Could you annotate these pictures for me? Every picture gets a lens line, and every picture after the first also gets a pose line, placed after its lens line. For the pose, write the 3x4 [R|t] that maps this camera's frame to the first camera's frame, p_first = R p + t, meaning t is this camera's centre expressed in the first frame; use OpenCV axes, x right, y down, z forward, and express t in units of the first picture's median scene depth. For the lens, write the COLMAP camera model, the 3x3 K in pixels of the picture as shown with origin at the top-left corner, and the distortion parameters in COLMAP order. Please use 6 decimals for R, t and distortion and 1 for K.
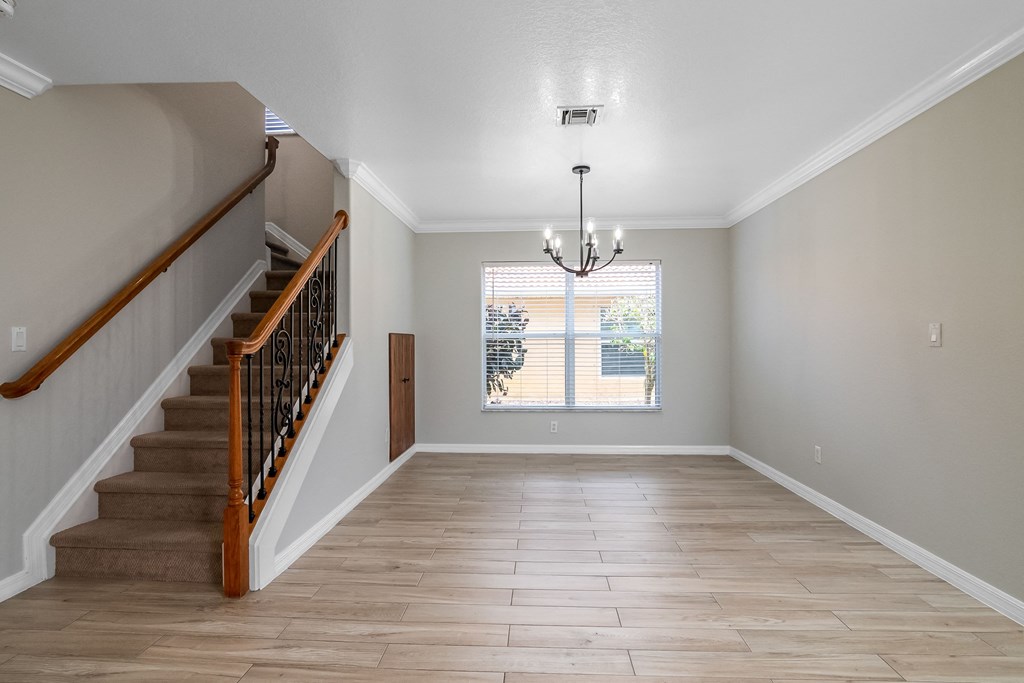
lens RADIAL K [[515.3, 0, 502.6], [0, 515.3, 340.5], [0, 0, 1]] dist [-0.017940, 0.002569]
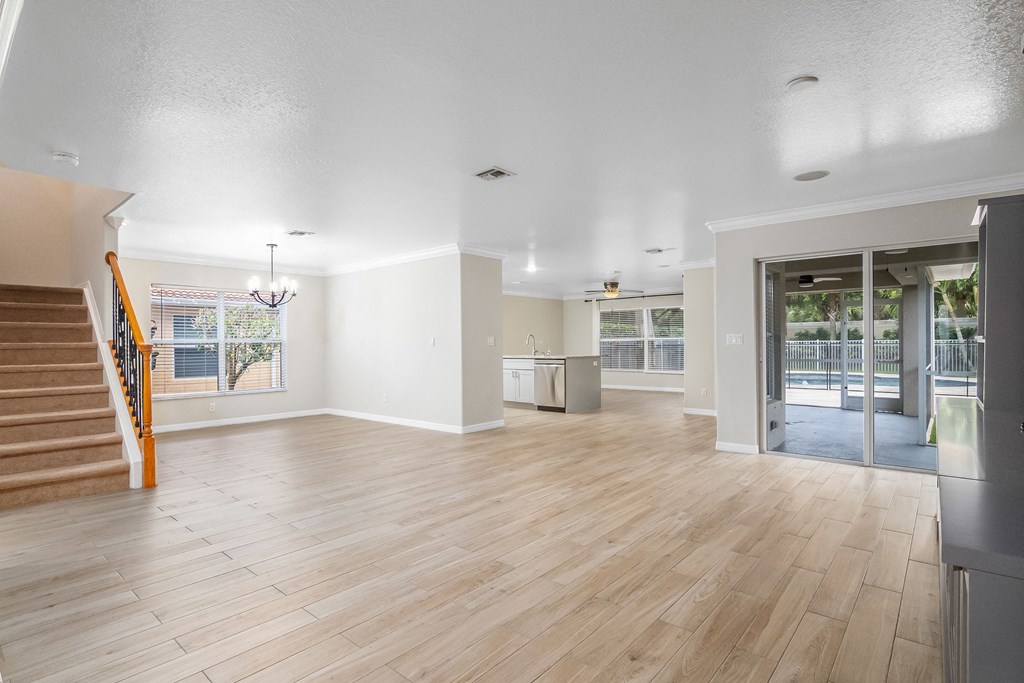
lens RADIAL K [[515.3, 0, 510.8], [0, 515.3, 340.9], [0, 0, 1]] dist [-0.017940, 0.002569]
pose [[0.593332, 0.002222, 0.804955, -0.785031], [0.006941, 0.999945, -0.007876, 0.008157], [-0.804928, 0.010260, 0.593284, -0.691787]]
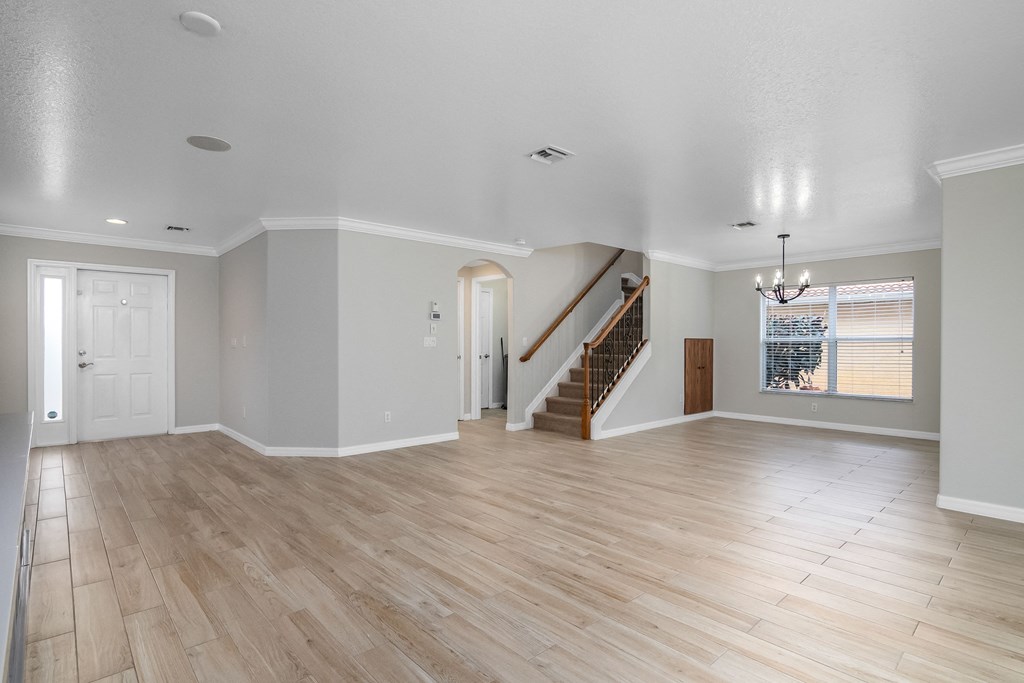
lens RADIAL K [[515.3, 0, 506.2], [0, 515.3, 344.0], [0, 0, 1]] dist [-0.017940, 0.002569]
pose [[0.717323, 0.003589, -0.696732, 0.665550], [-0.003369, 0.999993, 0.001682, 0.003212], [0.696733, 0.001141, 0.717330, -0.769889]]
